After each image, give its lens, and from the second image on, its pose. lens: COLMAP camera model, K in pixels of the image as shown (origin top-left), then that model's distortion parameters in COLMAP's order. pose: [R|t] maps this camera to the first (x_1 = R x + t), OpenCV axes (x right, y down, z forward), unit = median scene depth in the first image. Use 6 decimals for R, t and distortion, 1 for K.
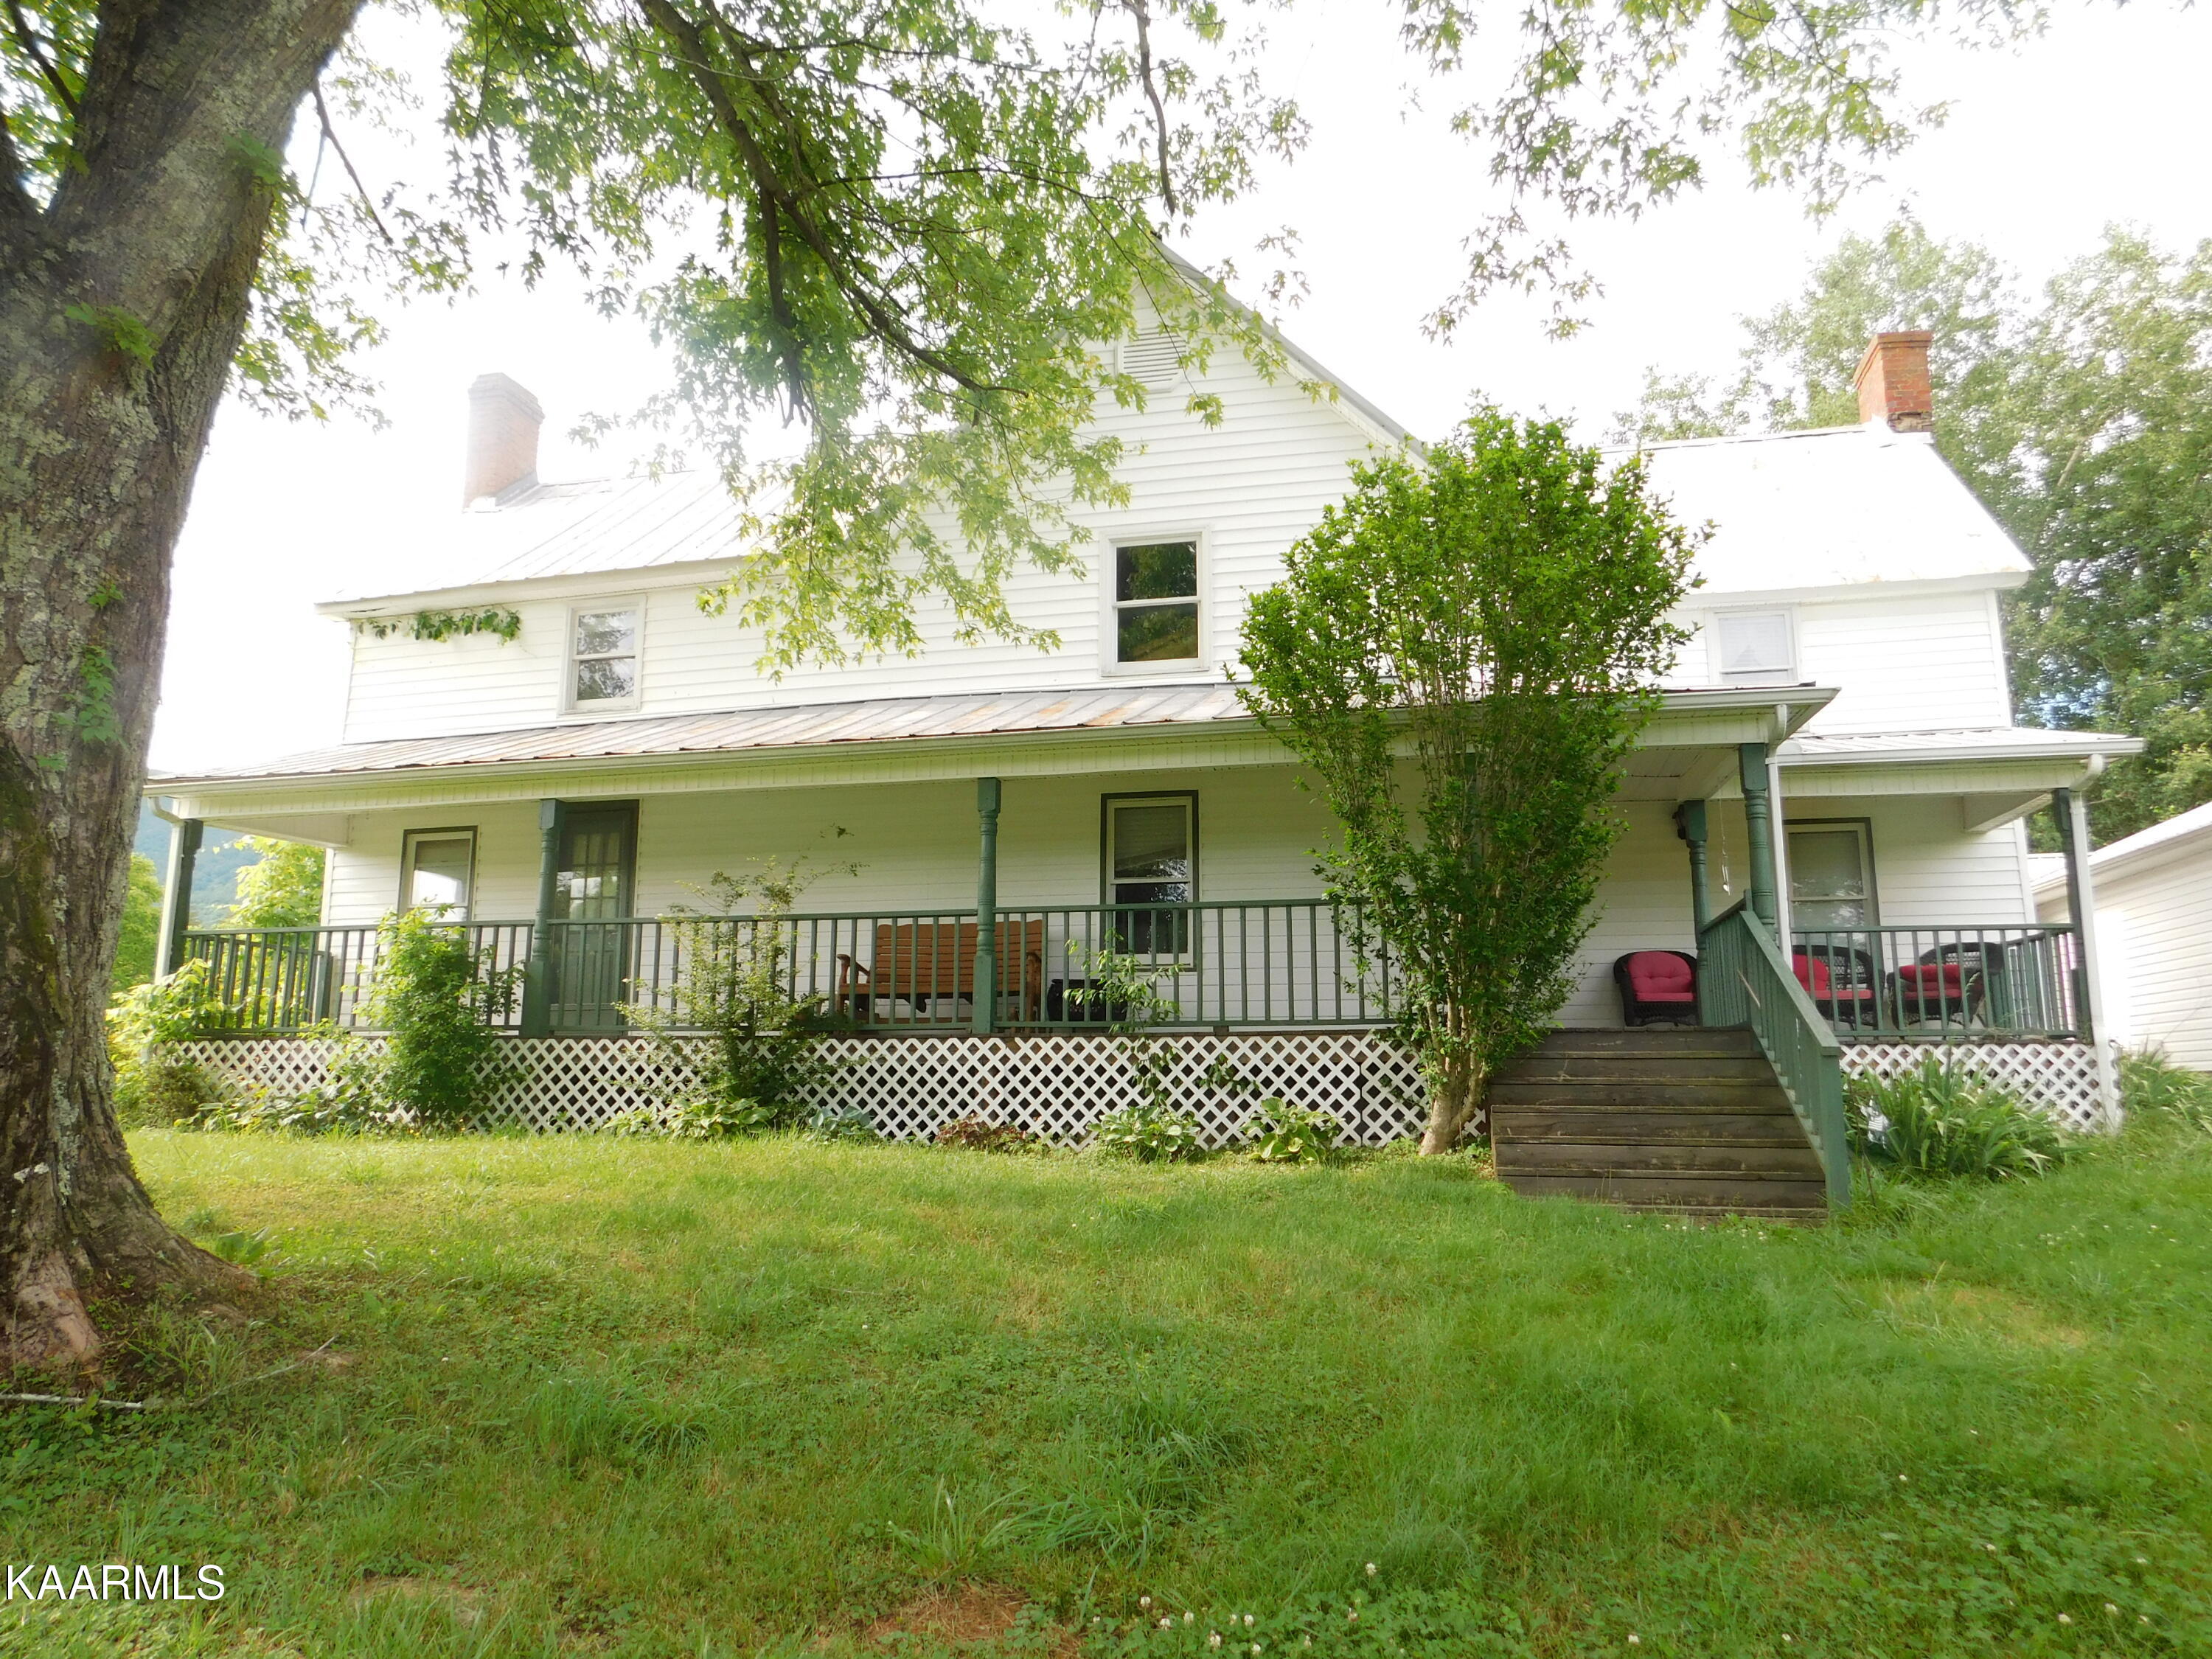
lens RADIAL K [[1313.1, 0, 1106.0], [0, 1313.1, 829.5], [0, 0, 1]] dist [-0.004874, -0.000630]
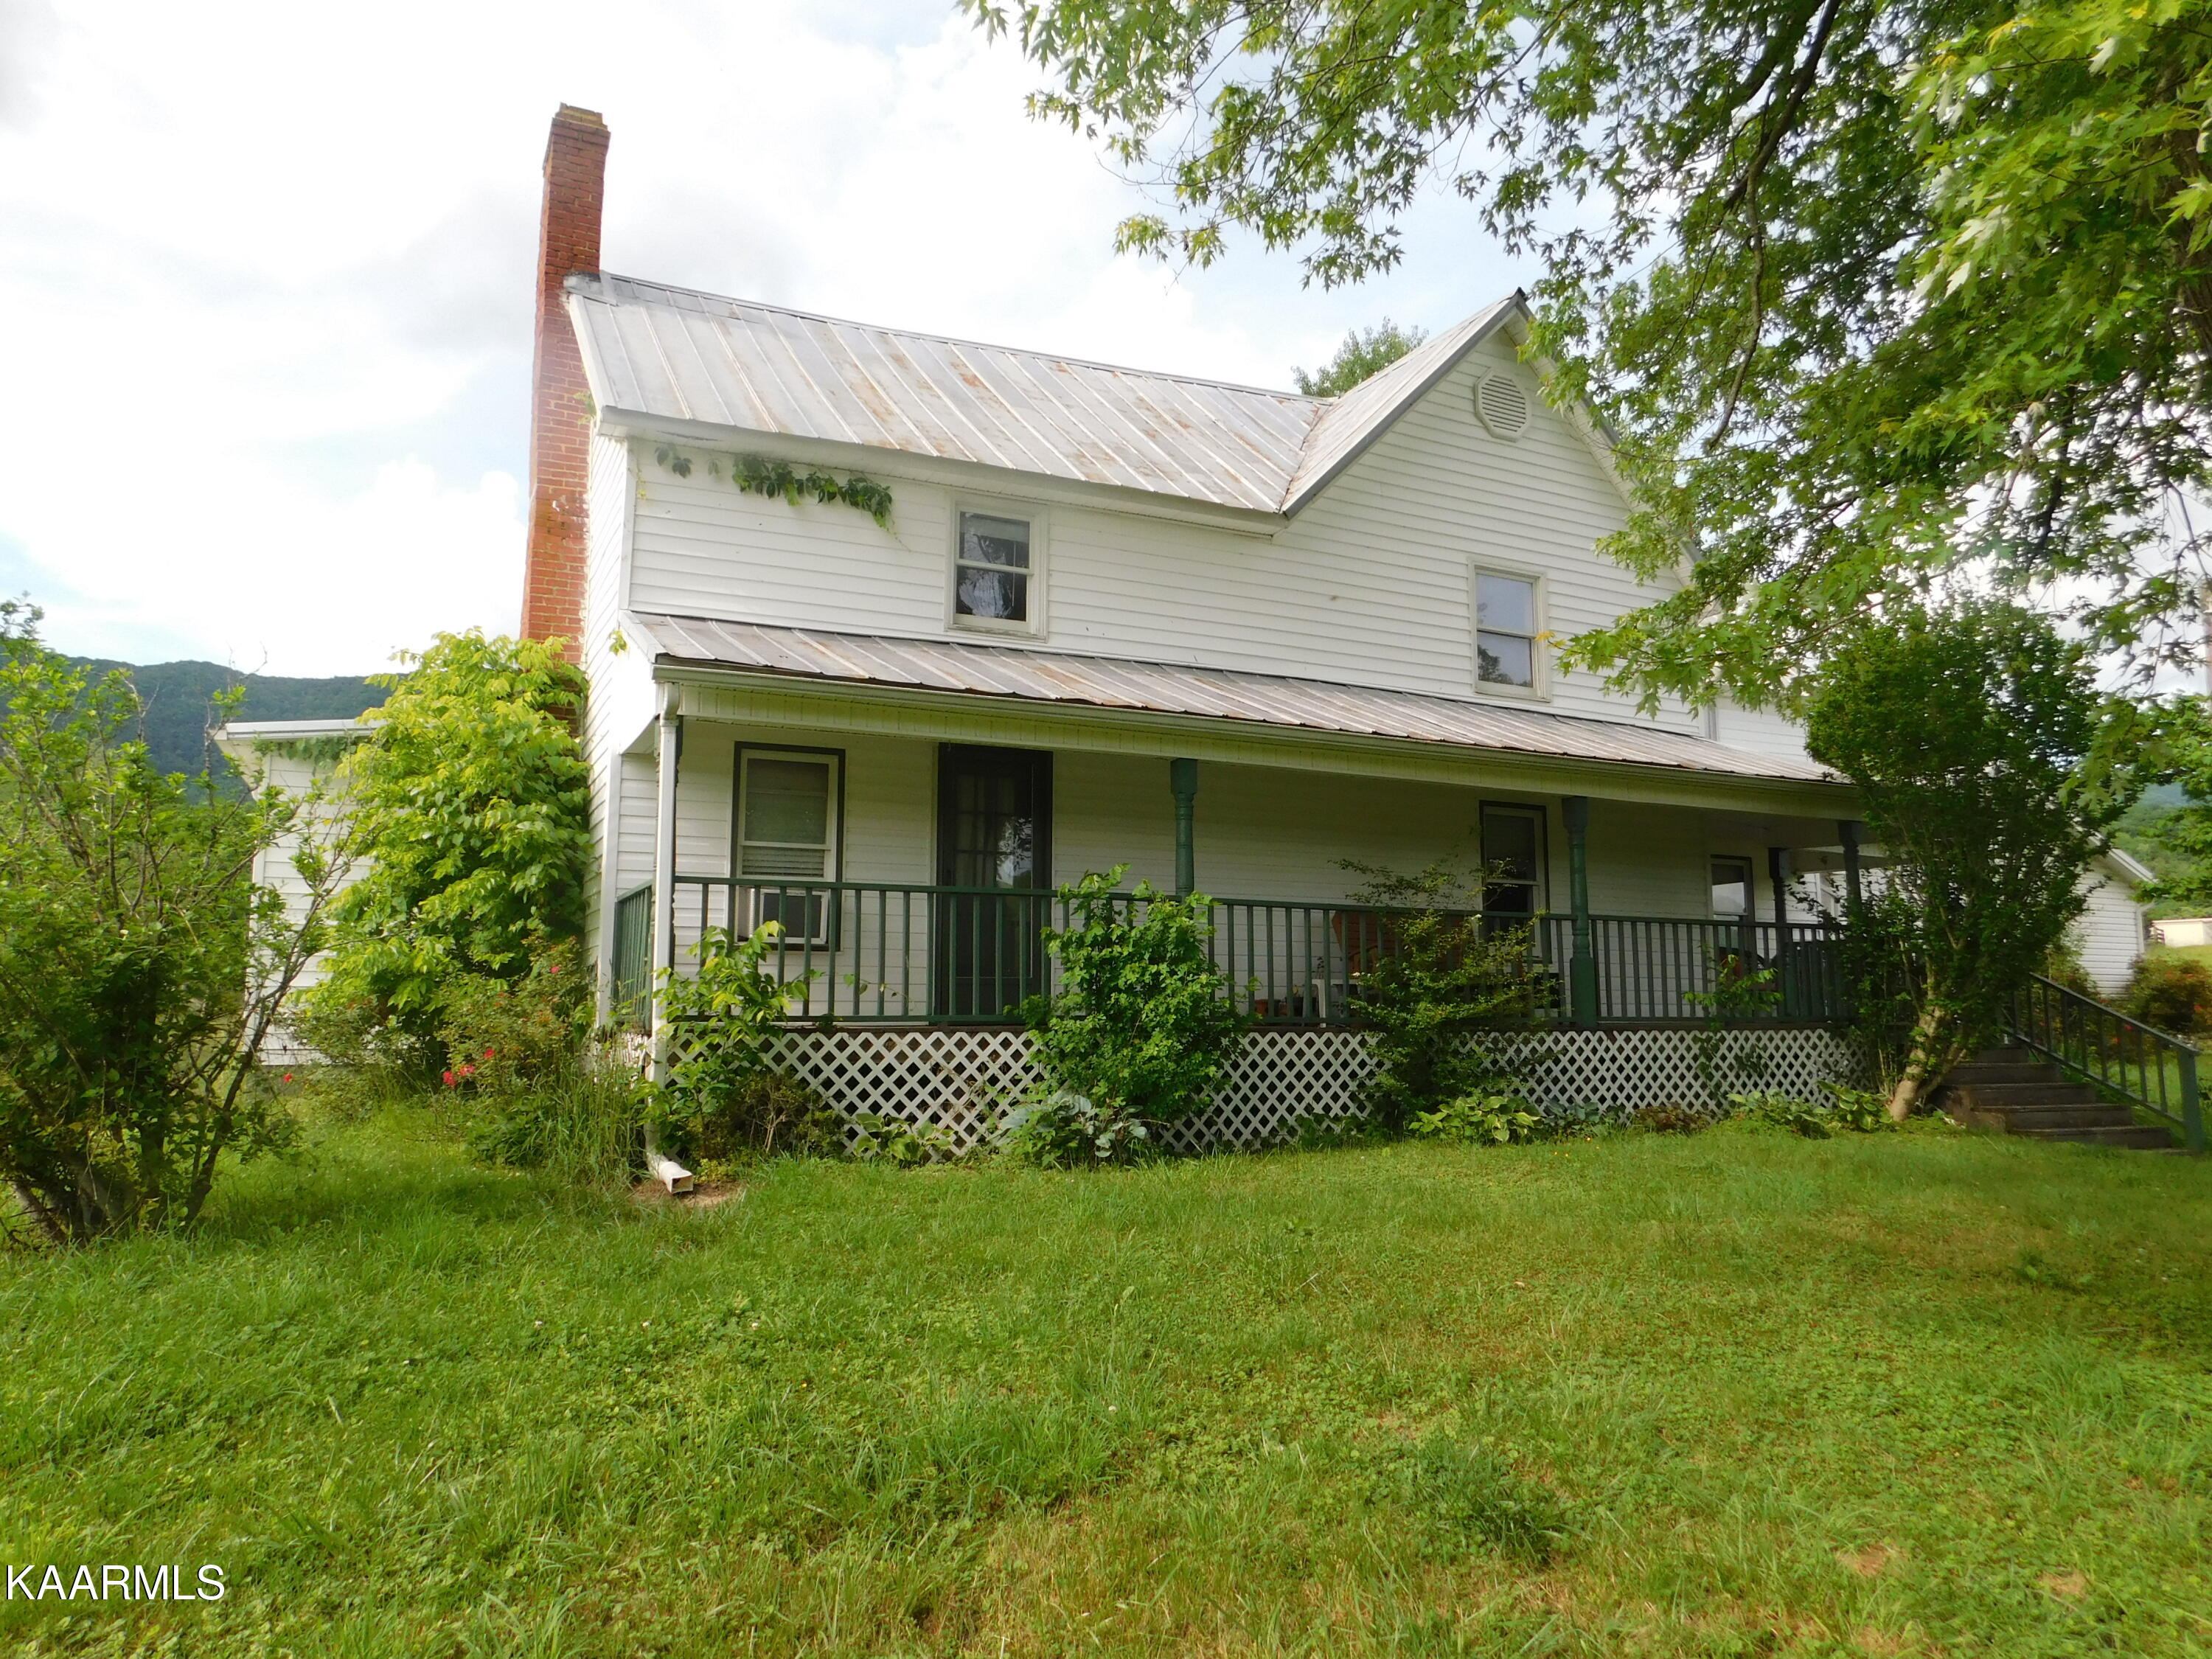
lens RADIAL K [[1499.8, 0, 1106.0], [0, 1499.8, 829.5], [0, 0, 1]] dist [-0.030309, -0.000427]
pose [[0.777612, 0.086868, 0.622715, -0.895421], [-0.099306, 0.994947, -0.014786, 0.037314], [-0.620853, -0.050341, 0.782309, 0.209866]]
